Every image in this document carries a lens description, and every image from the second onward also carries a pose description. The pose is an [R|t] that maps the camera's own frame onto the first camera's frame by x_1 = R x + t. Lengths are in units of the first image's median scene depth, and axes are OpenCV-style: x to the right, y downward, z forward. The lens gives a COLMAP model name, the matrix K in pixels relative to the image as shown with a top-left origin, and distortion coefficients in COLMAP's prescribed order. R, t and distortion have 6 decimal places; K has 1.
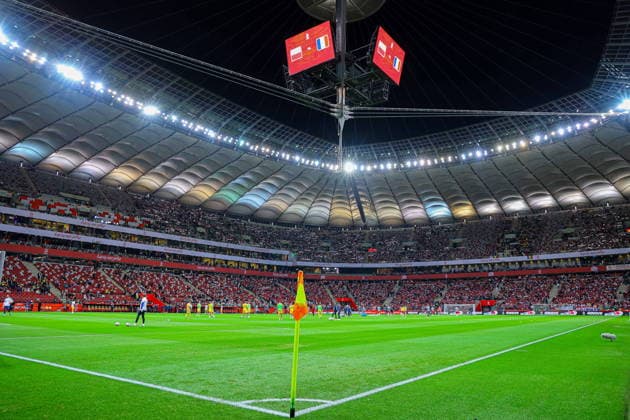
lens RADIAL K [[377.0, 0, 315.0], [0, 377.0, 189.7], [0, 0, 1]] dist [-0.070538, 0.000842]
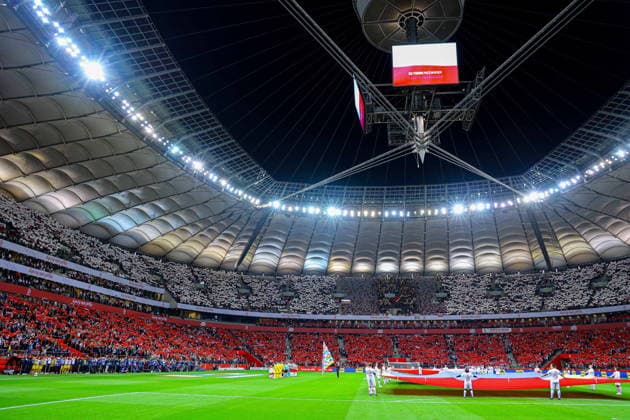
lens RADIAL K [[377.0, 0, 315.0], [0, 377.0, 189.7], [0, 0, 1]] dist [-0.070538, 0.000842]
pose [[0.883565, 0.203136, 0.421958, -0.226758], [-0.147710, 0.975918, -0.160520, 0.041190], [-0.444403, 0.079502, 0.892292, 0.135790]]
